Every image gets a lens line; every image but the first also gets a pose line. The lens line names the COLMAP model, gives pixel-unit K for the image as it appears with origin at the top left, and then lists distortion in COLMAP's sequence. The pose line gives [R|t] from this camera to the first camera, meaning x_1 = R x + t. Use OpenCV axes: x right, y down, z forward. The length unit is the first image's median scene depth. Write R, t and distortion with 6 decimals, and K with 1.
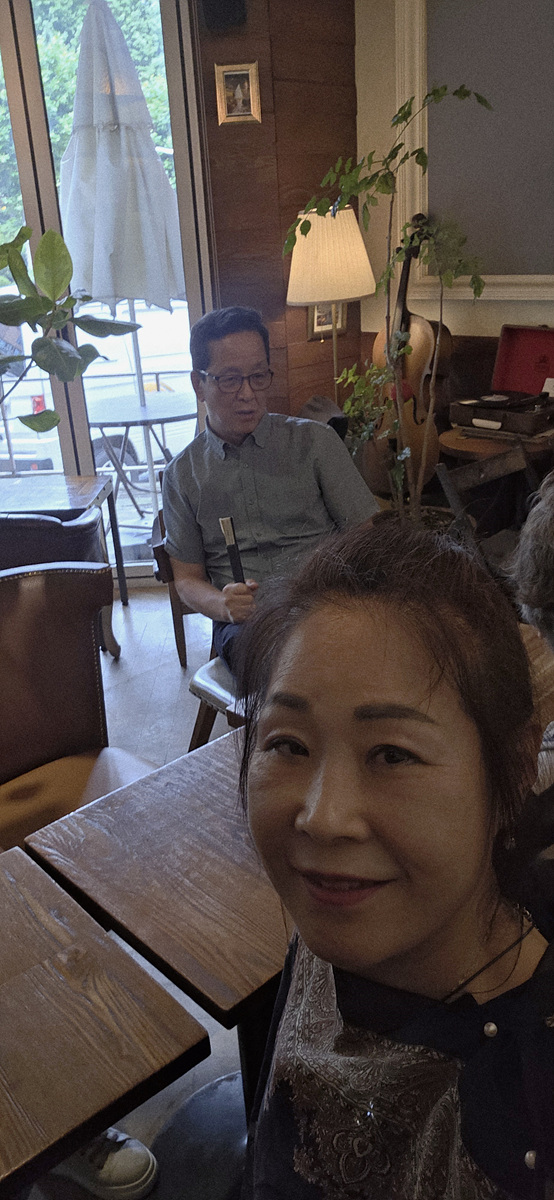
lens RADIAL K [[843.7, 0, 274.3], [0, 843.7, 608.3], [0, 0, 1]] dist [-0.000895, 0.000584]
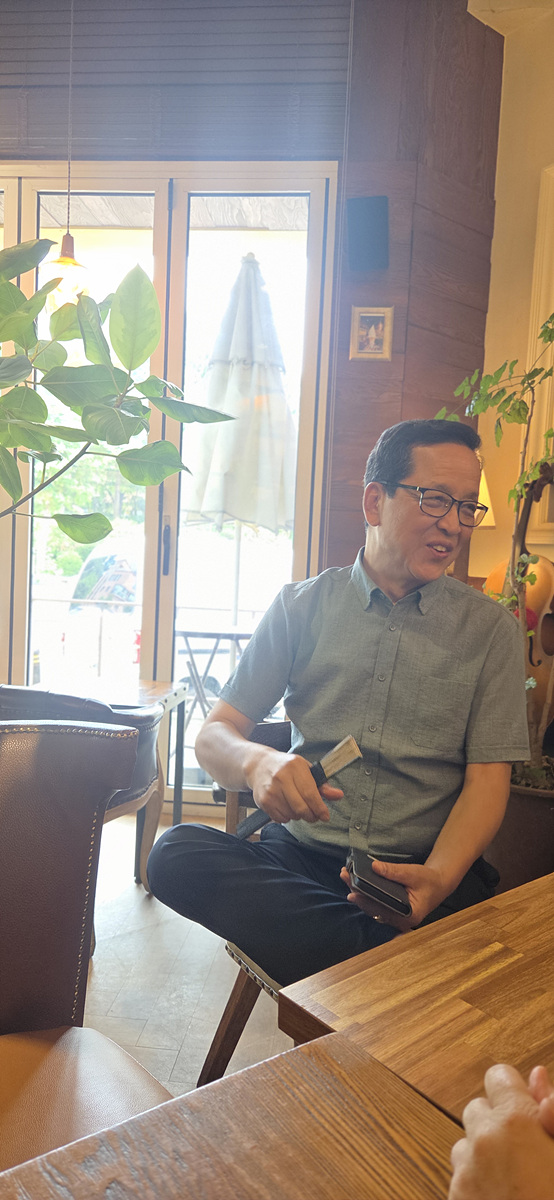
lens RADIAL K [[785.8, 0, 293.1], [0, 785.8, 615.2], [0, 0, 1]] dist [0.042546, -0.024742]
pose [[0.989421, 0.115165, -0.088226, -0.012875], [-0.136913, 0.942352, -0.305333, 0.018814], [0.047976, 0.314182, 0.948150, 0.188810]]
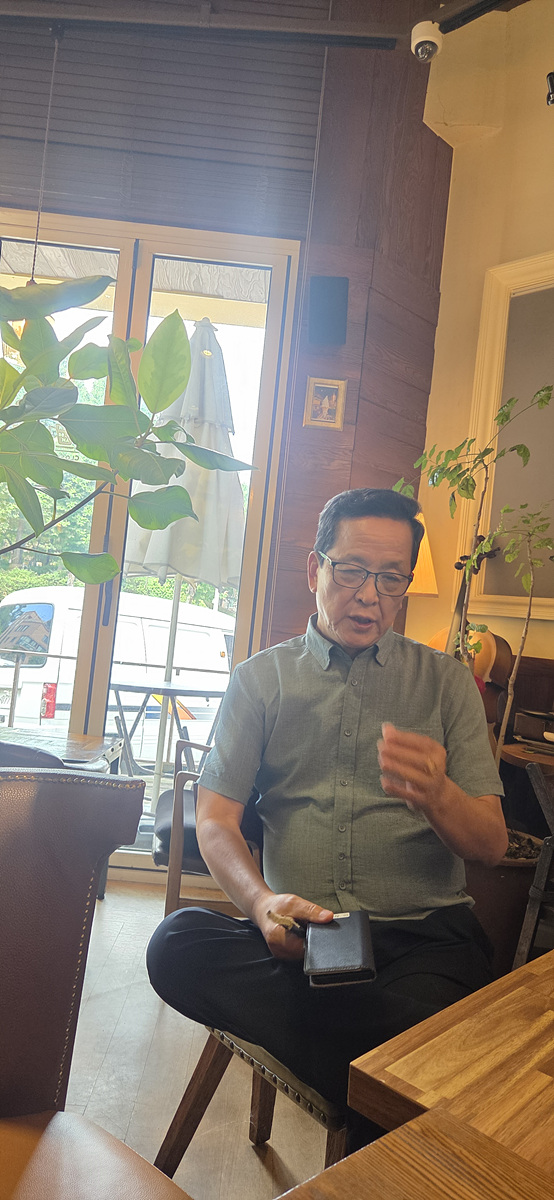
lens RADIAL K [[785.8, 0, 289.6], [0, 785.8, 611.0], [0, 0, 1]] dist [0.042546, -0.024742]
pose [[0.986887, 0.160682, 0.015321, -0.059409], [-0.141235, 0.905583, -0.399964, 0.028245], [-0.078141, 0.392556, 0.916403, 0.194988]]
